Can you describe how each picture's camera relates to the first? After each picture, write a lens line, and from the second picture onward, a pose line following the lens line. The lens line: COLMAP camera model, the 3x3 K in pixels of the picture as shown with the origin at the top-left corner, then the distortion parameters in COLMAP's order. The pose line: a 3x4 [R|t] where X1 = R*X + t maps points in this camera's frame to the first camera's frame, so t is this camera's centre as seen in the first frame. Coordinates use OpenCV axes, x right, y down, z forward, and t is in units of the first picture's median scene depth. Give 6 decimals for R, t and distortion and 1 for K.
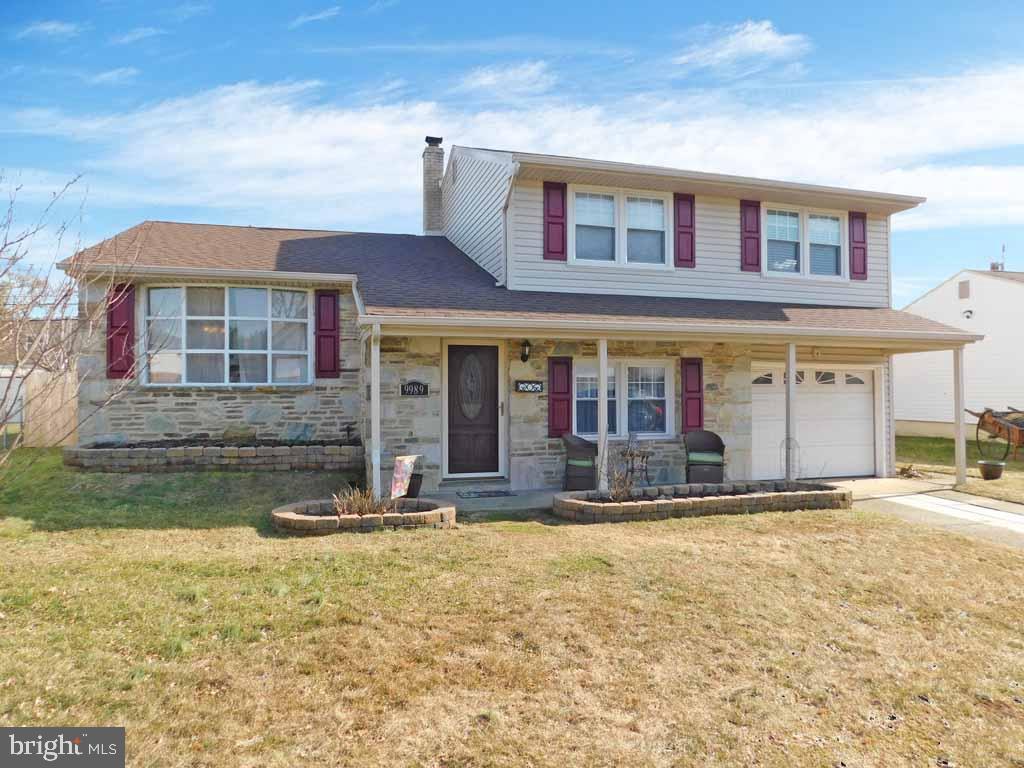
lens RADIAL K [[690.9, 0, 513.2], [0, 690.9, 384.4], [0, 0, 1]] dist [-0.056347, 0.038486]
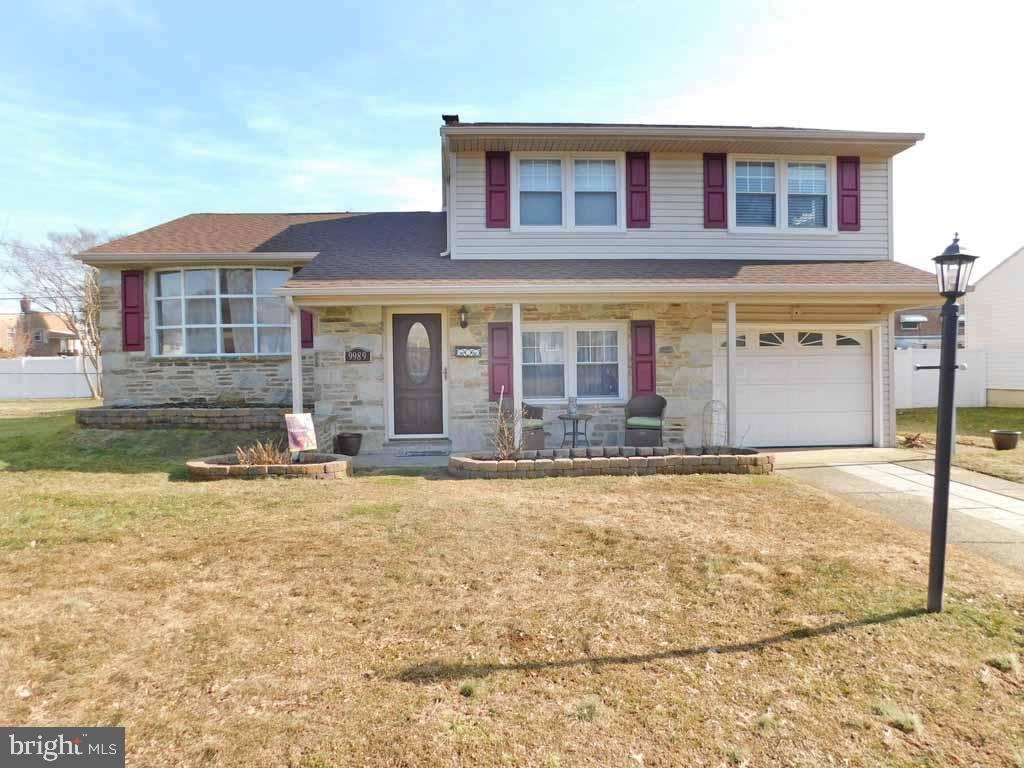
lens RADIAL K [[690.9, 0, 512.5], [0, 690.9, 383.9], [0, 0, 1]] dist [-0.056347, 0.038486]
pose [[0.974561, -0.006139, -0.224036, 0.307937], [0.013526, 0.999414, 0.031453, 0.018883], [0.223712, -0.033683, 0.974073, 0.001986]]
